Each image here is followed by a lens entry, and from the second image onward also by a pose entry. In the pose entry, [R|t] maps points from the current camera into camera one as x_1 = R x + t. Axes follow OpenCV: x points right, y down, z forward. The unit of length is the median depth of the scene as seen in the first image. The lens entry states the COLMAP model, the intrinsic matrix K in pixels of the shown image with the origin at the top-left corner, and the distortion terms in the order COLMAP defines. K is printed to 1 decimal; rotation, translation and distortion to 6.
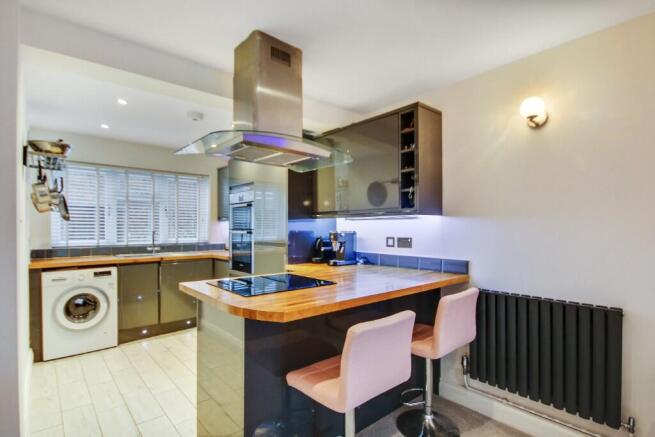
lens RADIAL K [[326.6, 0, 328.4], [0, 326.6, 226.4], [0, 0, 1]] dist [0.000792, 0.001465]
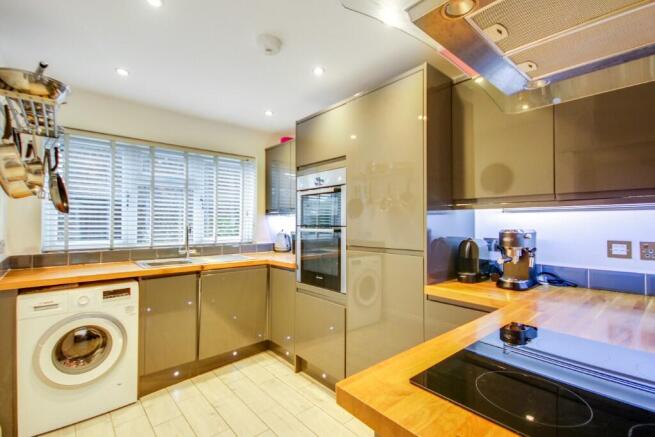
lens RADIAL K [[301.6, 0, 327.8], [0, 301.6, 216.7], [0, 0, 1]] dist [0.023120, -0.002045]
pose [[0.999996, 0.001715, -0.002109, -0.256798], [-0.001754, 0.999822, -0.018811, 0.001339], [0.002076, 0.018815, 0.999821, 0.370912]]
